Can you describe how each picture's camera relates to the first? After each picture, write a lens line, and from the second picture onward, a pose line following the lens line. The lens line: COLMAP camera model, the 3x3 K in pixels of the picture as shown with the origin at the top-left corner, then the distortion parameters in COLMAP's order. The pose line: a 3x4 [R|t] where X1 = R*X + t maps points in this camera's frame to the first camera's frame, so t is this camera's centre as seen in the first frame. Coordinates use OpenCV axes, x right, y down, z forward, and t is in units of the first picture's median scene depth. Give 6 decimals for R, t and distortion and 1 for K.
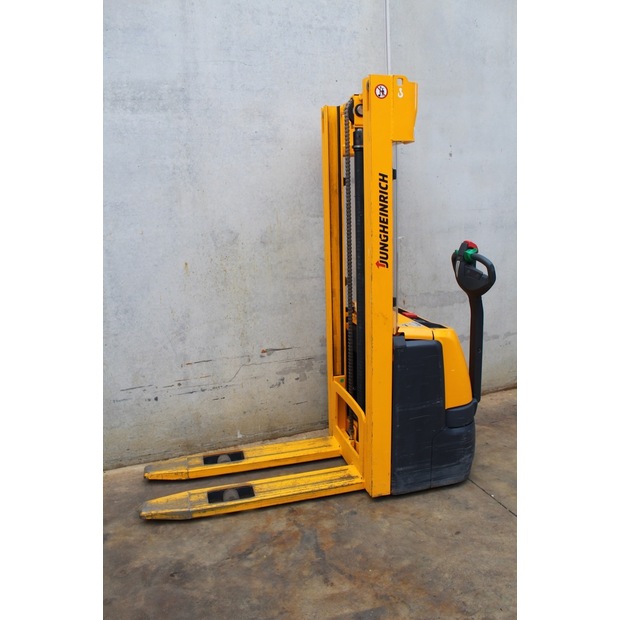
lens RADIAL K [[500.6, 0, 310.0], [0, 500.6, 310.0], [0, 0, 1]] dist [-0.162569, 0.136791]
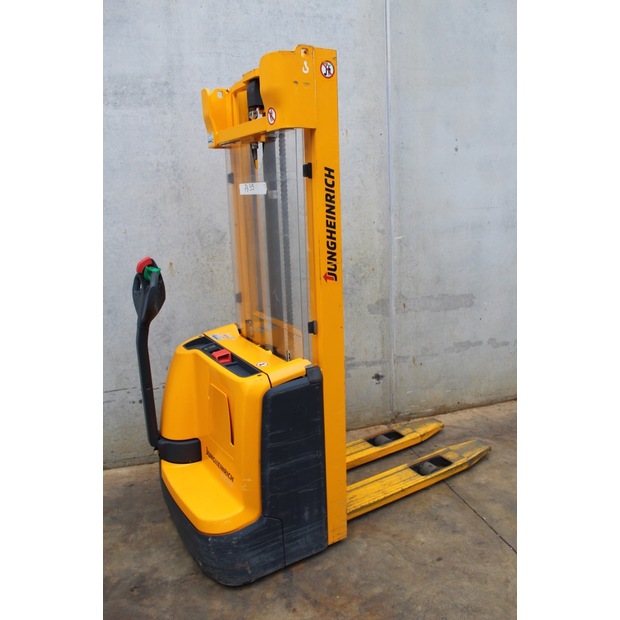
lens RADIAL K [[500.6, 0, 310.0], [0, 500.6, 310.0], [0, 0, 1]] dist [-0.162569, 0.136791]
pose [[0.997640, 0.015723, -0.066835, 0.093124], [-0.015290, 0.999859, 0.006983, -0.014331], [0.066935, -0.005944, 0.997740, 0.055521]]
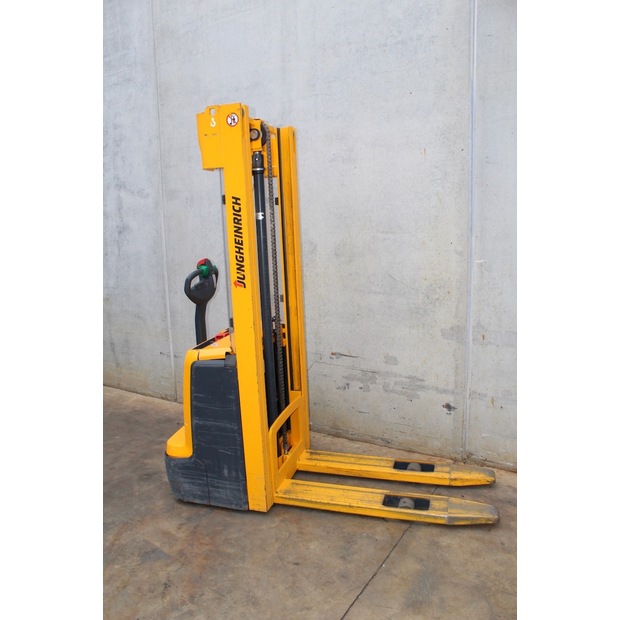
lens RADIAL K [[500.6, 0, 310.0], [0, 500.6, 310.0], [0, 0, 1]] dist [-0.162569, 0.136791]
pose [[0.629487, 0.153739, -0.761650, 0.806356], [-0.160921, 0.984773, 0.065778, -0.087480], [0.760165, 0.081159, 0.644642, 0.290839]]
